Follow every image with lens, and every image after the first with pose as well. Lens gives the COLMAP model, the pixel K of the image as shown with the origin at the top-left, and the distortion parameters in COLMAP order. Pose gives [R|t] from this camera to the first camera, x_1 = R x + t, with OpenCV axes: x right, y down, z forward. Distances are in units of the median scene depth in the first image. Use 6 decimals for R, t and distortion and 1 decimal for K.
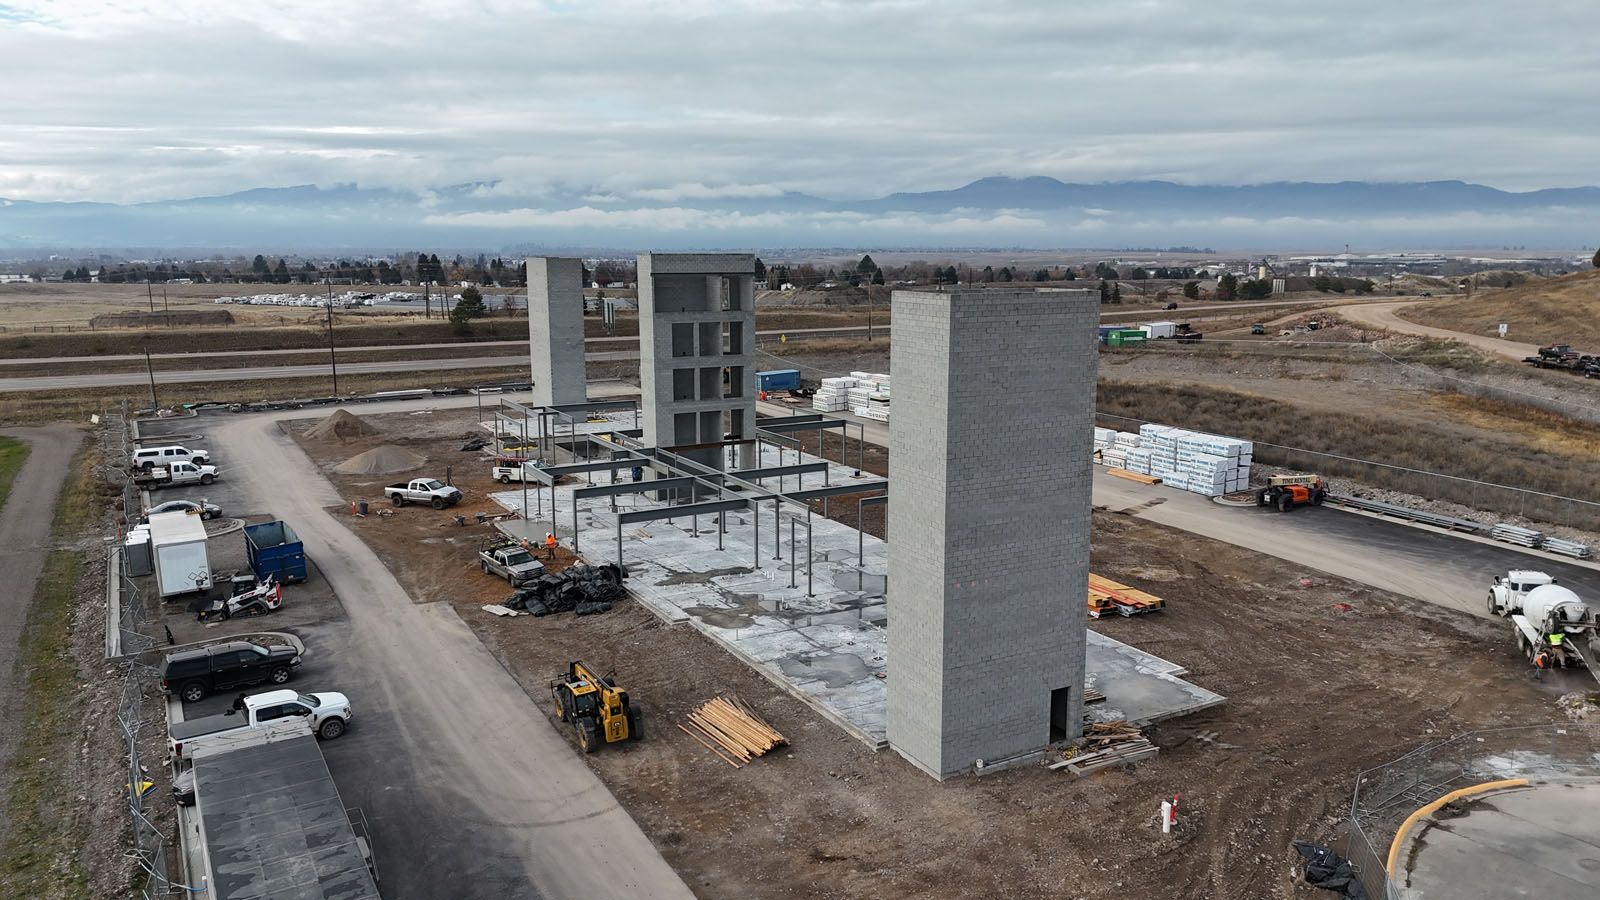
lens RADIAL K [[1185.6, 0, 799.0], [0, 1185.6, 440.5], [0, 0, 1]] dist [0.047442, -0.004413]
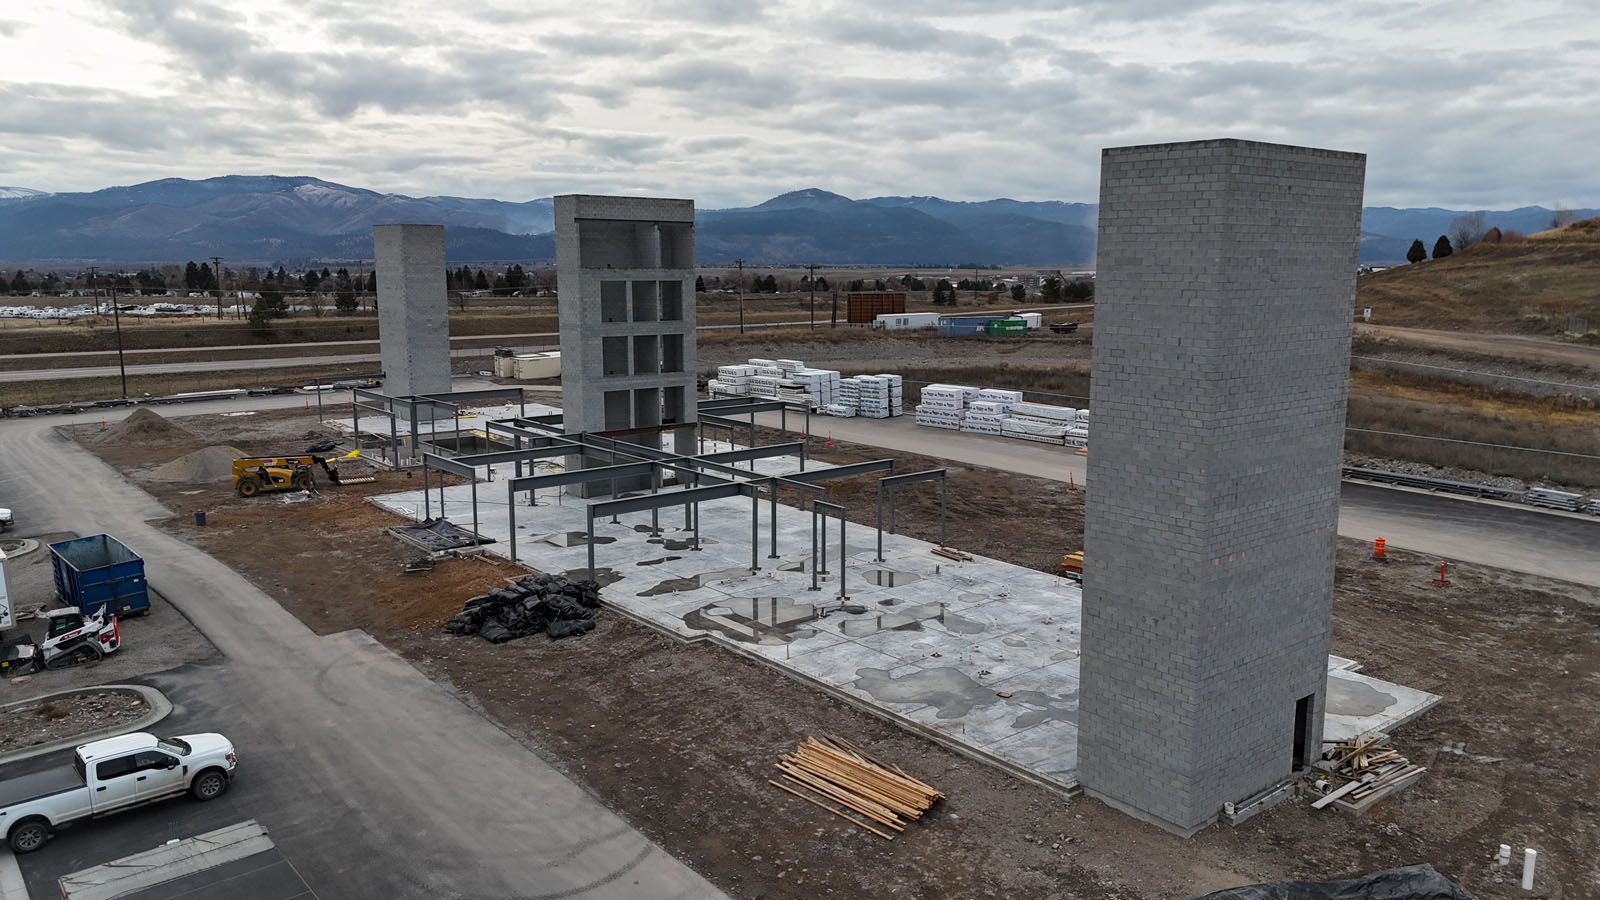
lens RADIAL K [[1191.6, 0, 800.0], [0, 1191.6, 450.0], [0, 0, 1]] dist [0.040462, -0.004835]
pose [[0.986015, -0.026600, 0.164520, -0.140871], [0.027534, 0.999615, -0.003401, 0.032016], [-0.164366, 0.007883, 0.986368, 0.209071]]
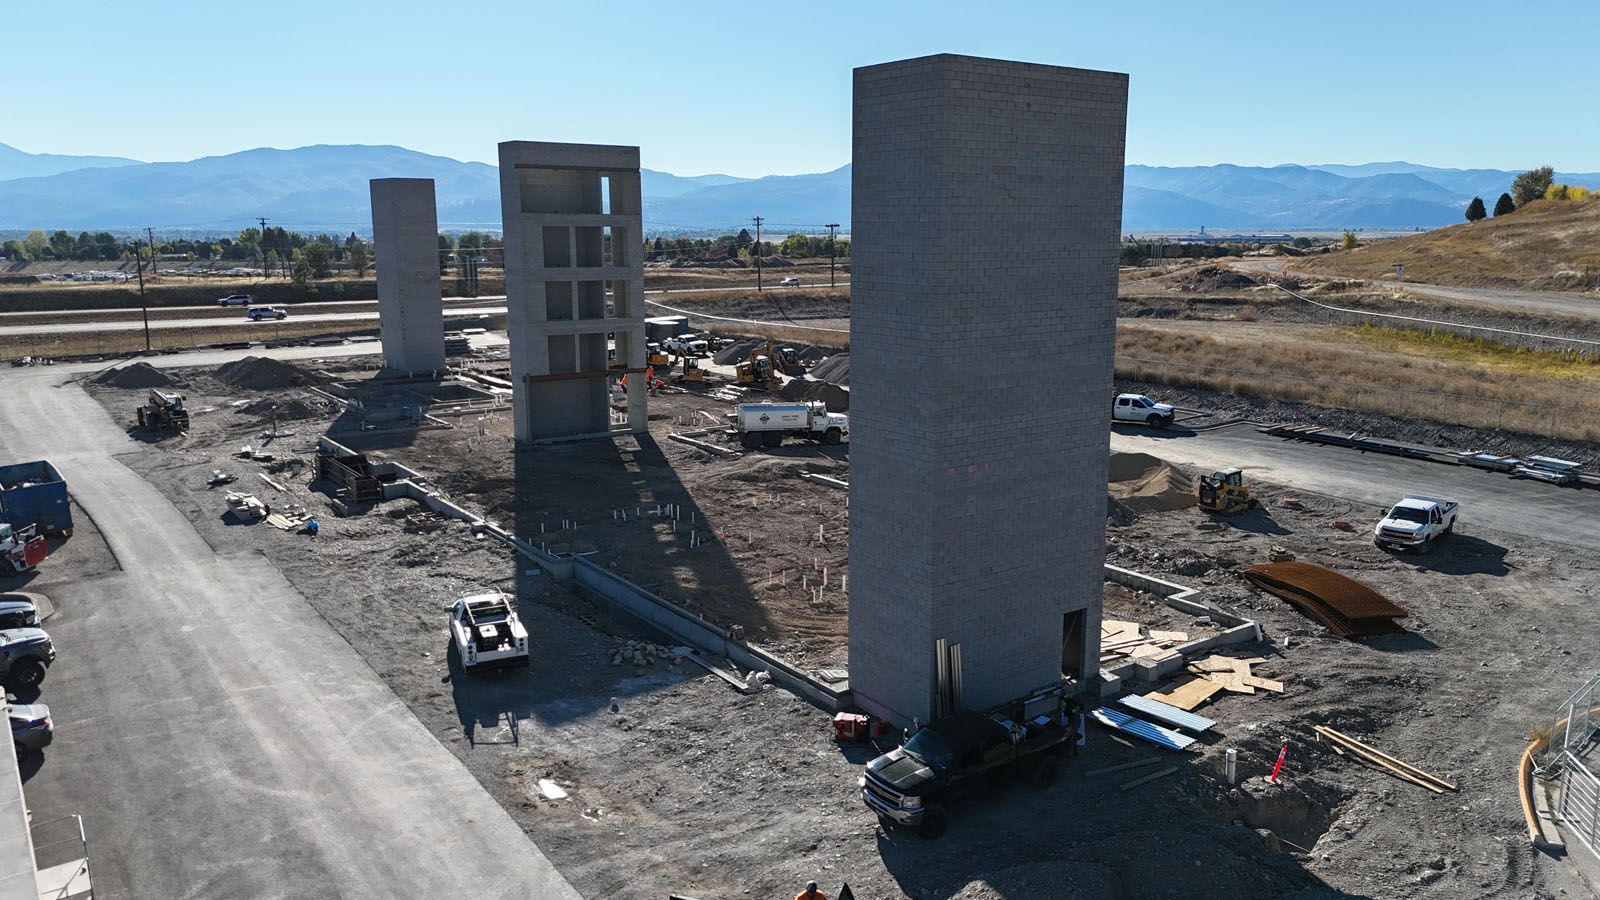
lens RADIAL K [[1188.0, 0, 800.9], [0, 1188.0, 462.1], [0, 0, 1]] dist [0.063764, -0.059362]
pose [[0.994332, -0.022699, 0.103869, -0.021773], [0.019446, 0.999292, 0.032222, 0.056702], [-0.104527, -0.030019, 0.994069, 0.174014]]
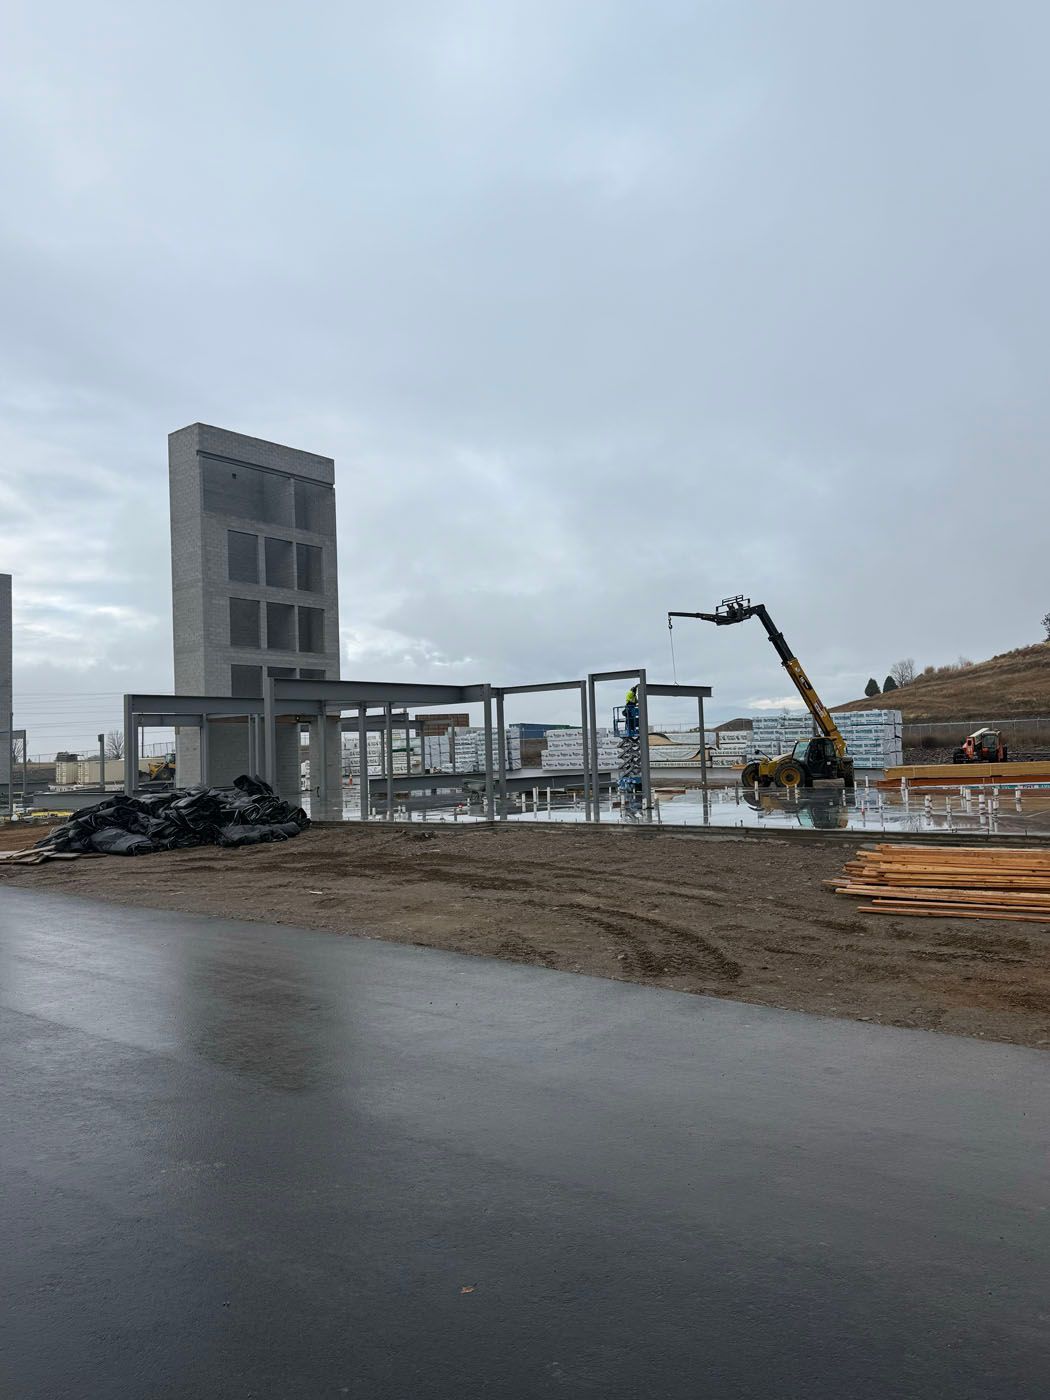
lens RADIAL K [[1021.3, 0, 525.0], [0, 1021.3, 700.0], [0, 0, 1]] dist [0.006057, 0.000806]
pose [[0.934881, -0.014692, 0.354658, -0.200503], [0.093043, 0.974351, -0.204899, 0.167454], [-0.342551, 0.224555, 0.912269, 0.551250]]
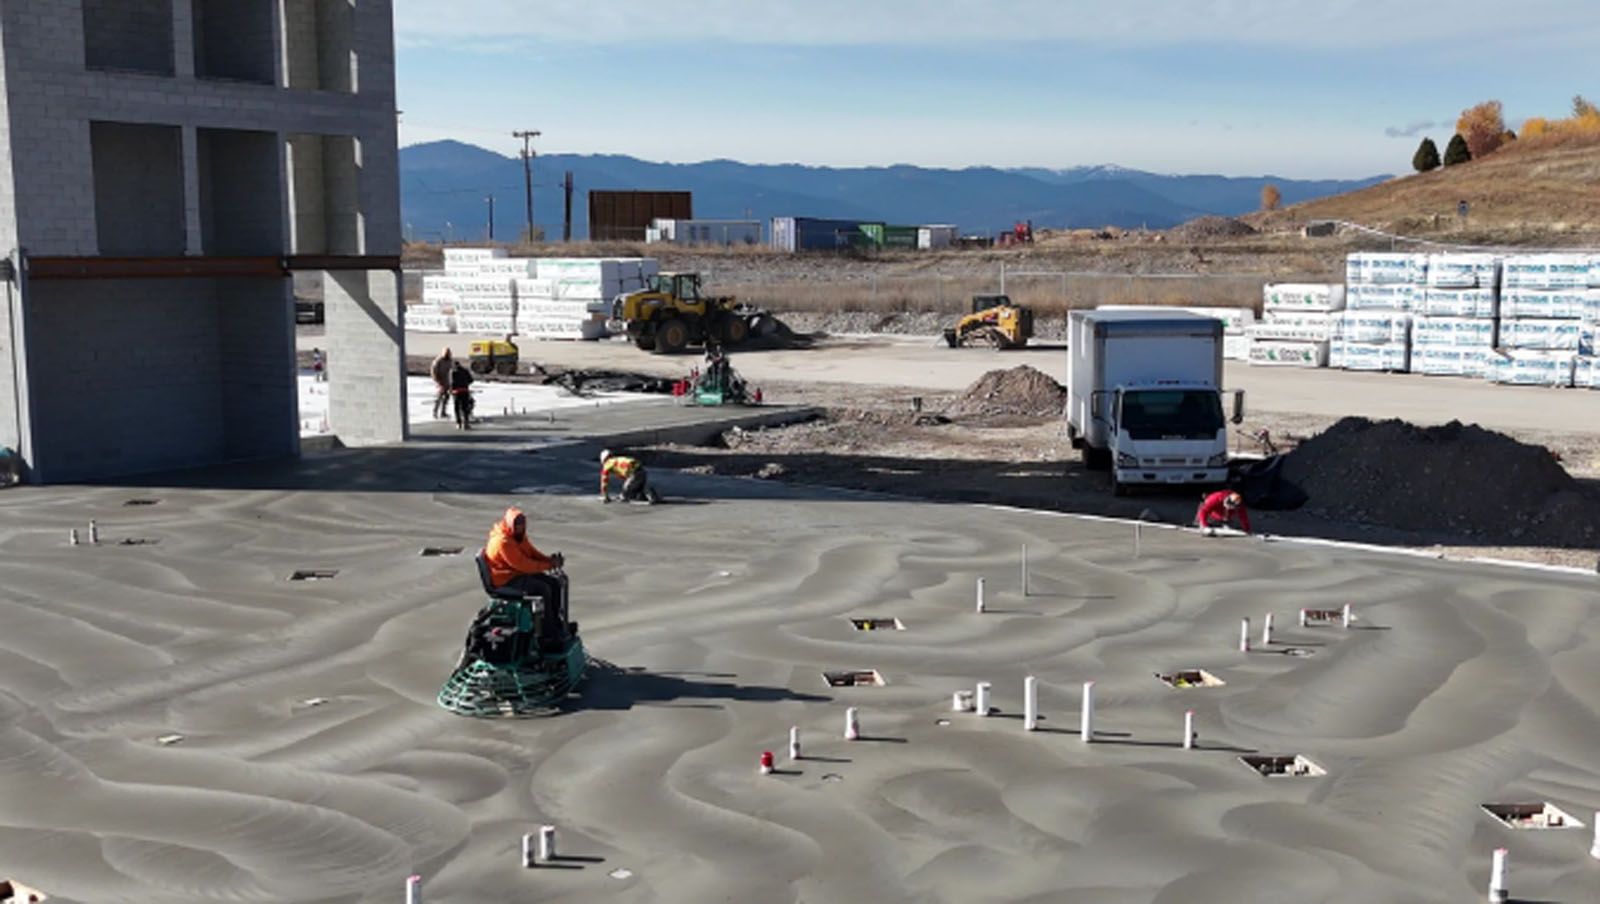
lens RADIAL K [[1682.9, 0, 800.0], [0, 1682.9, 452.0], [0, 0, 1]] dist [0.094044, -0.161903]
pose [[0.931869, -0.050161, 0.359311, -0.127641], [0.064311, 0.997550, -0.027528, 0.083896], [-0.357050, 0.048760, 0.932812, 0.806965]]
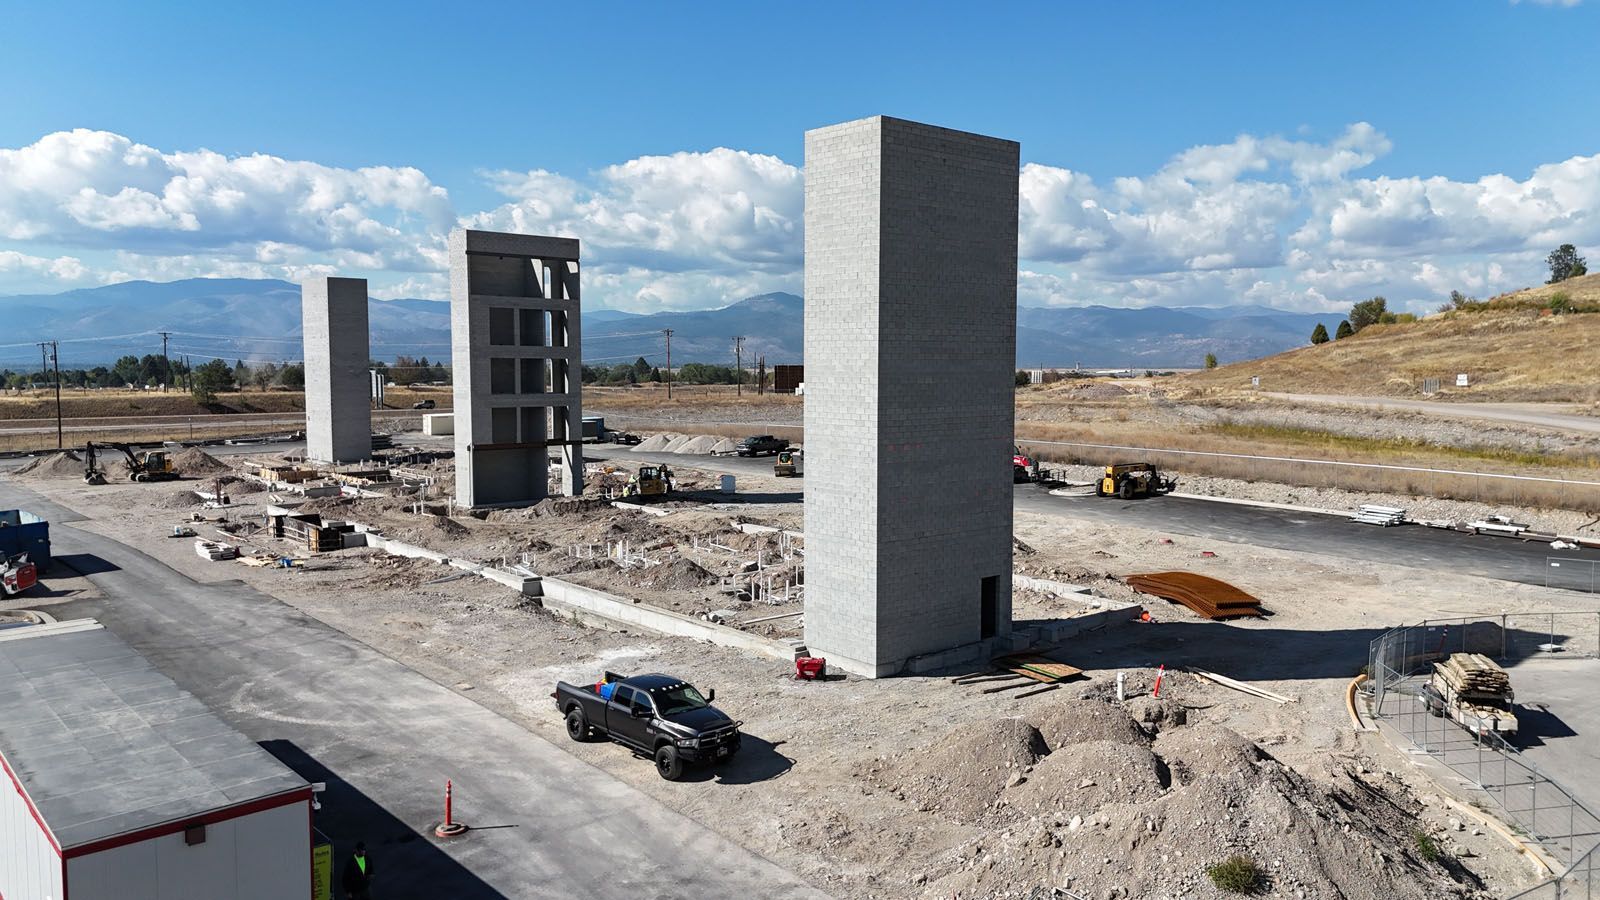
lens RADIAL K [[1188.0, 0, 800.9], [0, 1188.0, 462.1], [0, 0, 1]] dist [0.063764, -0.059362]
pose [[0.980600, -0.015580, 0.195400, -0.068491], [0.030929, 0.996647, -0.075749, 0.124064], [-0.193564, 0.080323, 0.977794, 0.081370]]
